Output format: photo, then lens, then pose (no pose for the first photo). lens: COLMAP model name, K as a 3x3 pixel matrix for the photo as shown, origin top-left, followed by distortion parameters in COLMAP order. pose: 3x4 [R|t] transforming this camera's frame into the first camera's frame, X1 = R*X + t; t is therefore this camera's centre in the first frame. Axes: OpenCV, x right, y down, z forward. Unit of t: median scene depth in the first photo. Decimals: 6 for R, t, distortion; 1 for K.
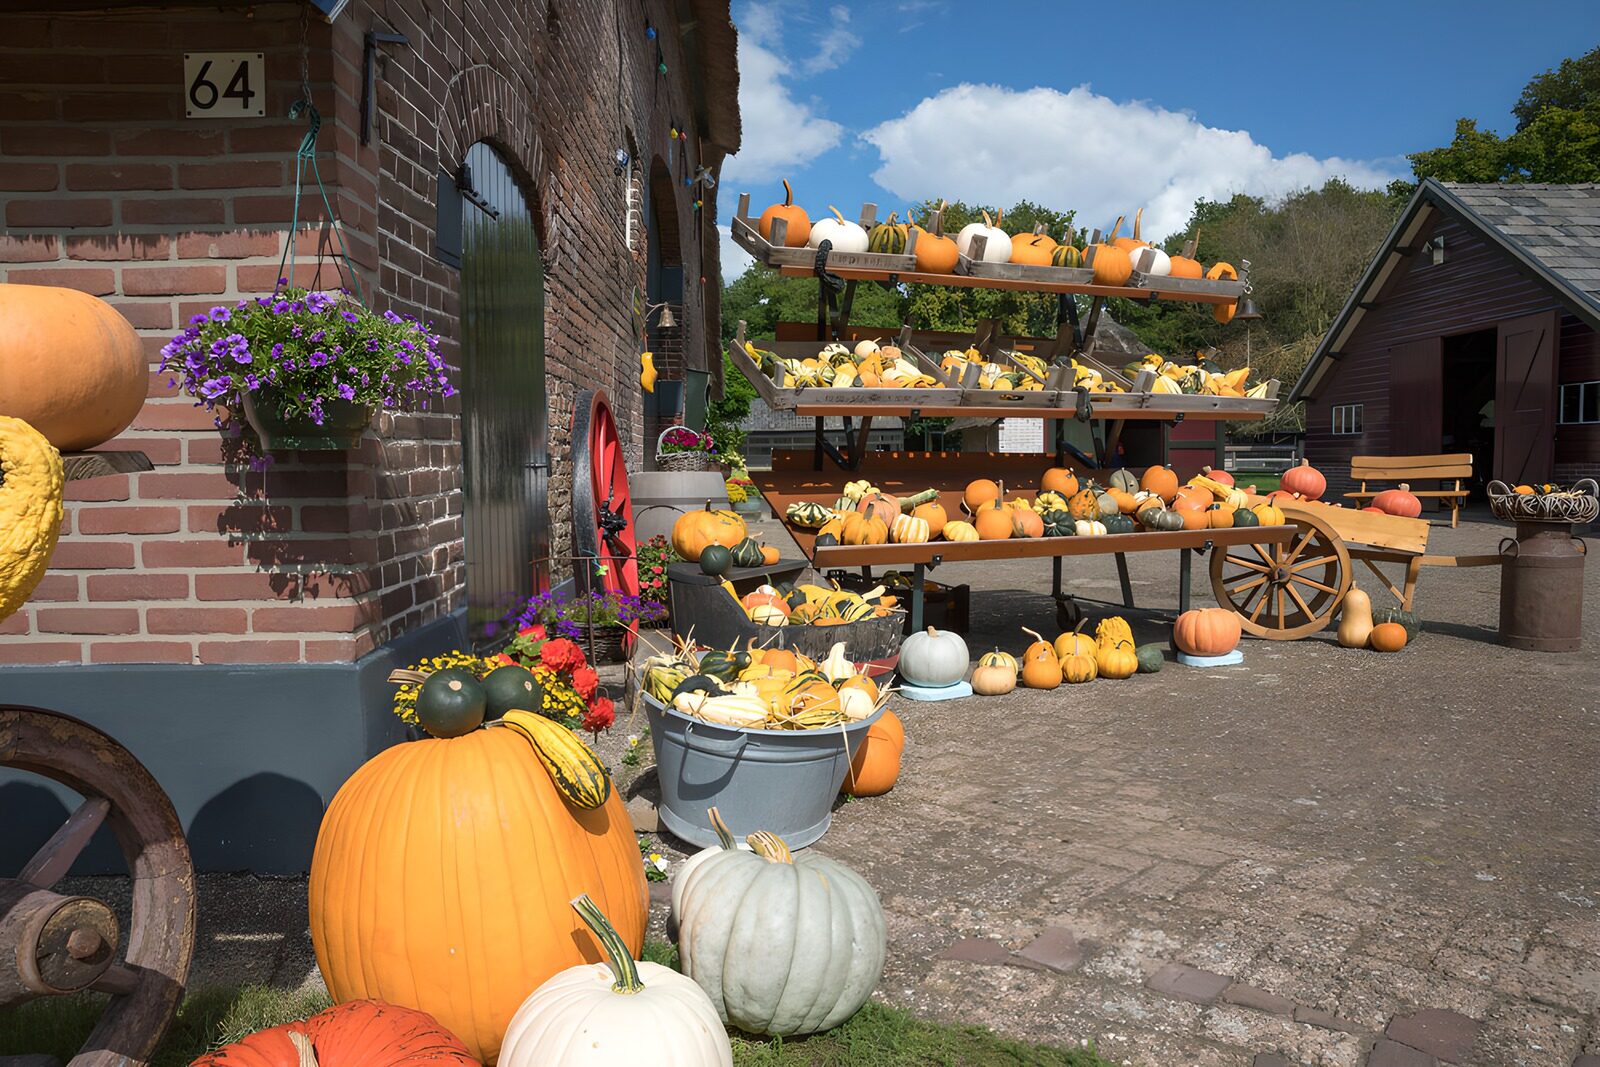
lens RADIAL K [[1078.5, 0, 805.8], [0, 1078.5, 529.2], [0, 0, 1]] dist [-0.112516, 0.084618]
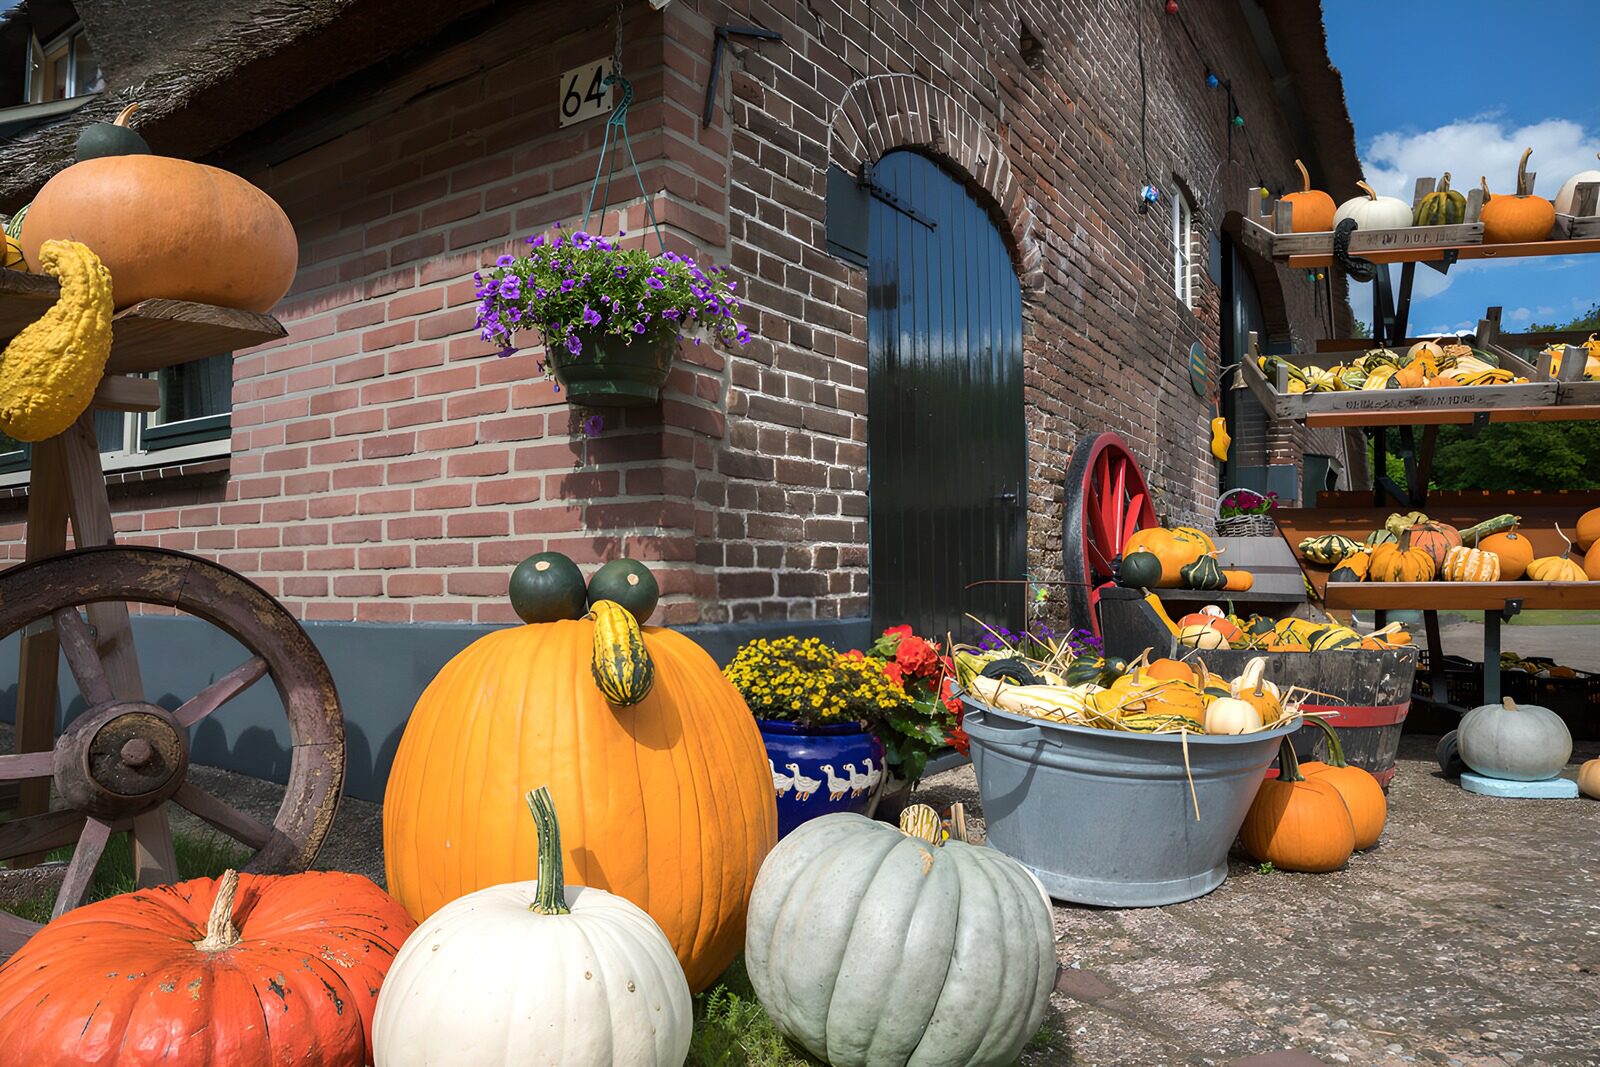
lens RADIAL K [[1078.5, 0, 805.8], [0, 1078.5, 529.2], [0, 0, 1]] dist [-0.112516, 0.084618]
pose [[0.825849, -0.026756, -0.563257, 0.208653], [-0.039325, 0.993709, -0.104862, 0.117034], [0.562519, 0.108750, 0.819601, 0.223033]]
